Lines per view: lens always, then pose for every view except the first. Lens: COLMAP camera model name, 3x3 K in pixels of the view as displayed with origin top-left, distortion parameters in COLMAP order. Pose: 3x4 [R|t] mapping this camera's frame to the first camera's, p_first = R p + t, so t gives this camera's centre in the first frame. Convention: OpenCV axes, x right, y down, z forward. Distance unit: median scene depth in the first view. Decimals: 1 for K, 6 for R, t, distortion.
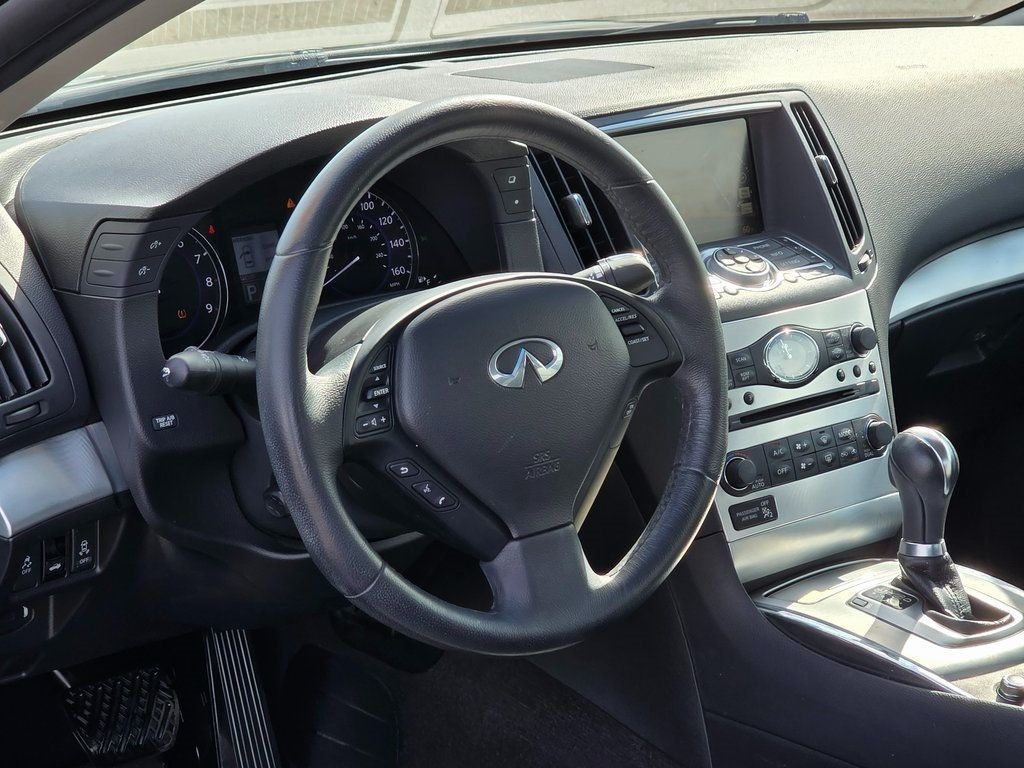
lens RADIAL K [[2665.0, 0, 510.6], [0, 2665.0, 386.0], [0, 0, 1]] dist [-0.303062, 0.000000]
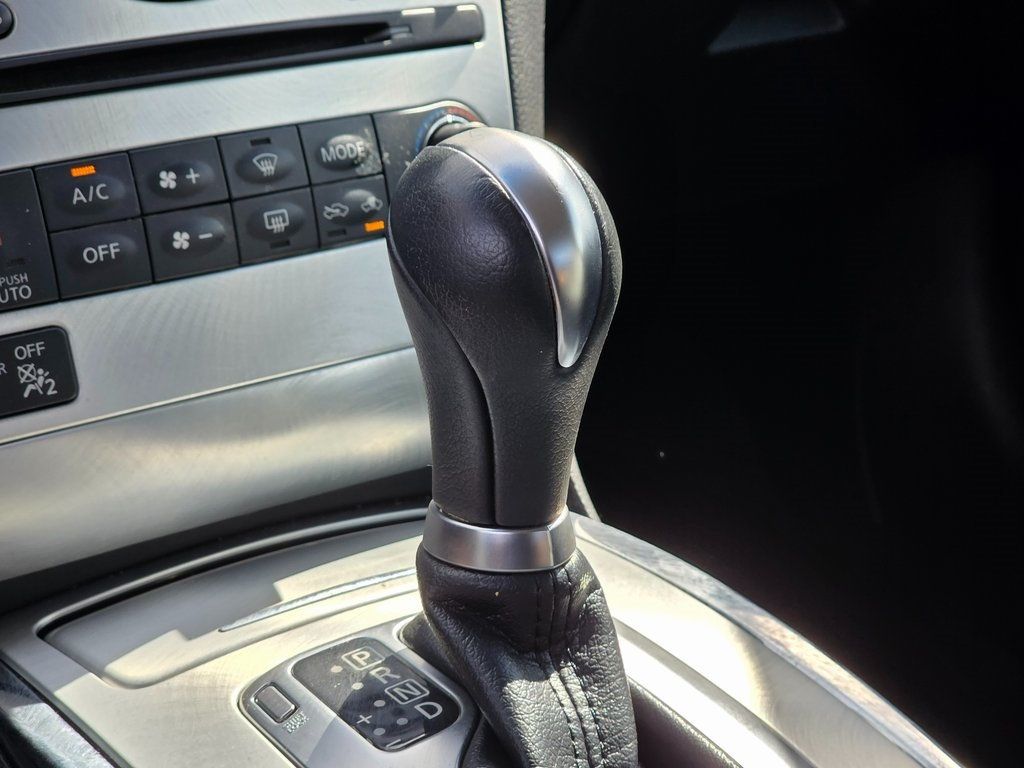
lens RADIAL K [[2105.1, 0, 515.8], [0, 2105.1, 387.9], [0, 0, 1]] dist [-0.009138, 0.000000]
pose [[0.998329, 0.053956, -0.020672, 0.161212], [-0.051277, 0.992221, 0.113441, 0.016887], [0.026632, -0.112192, 0.993330, 0.756727]]
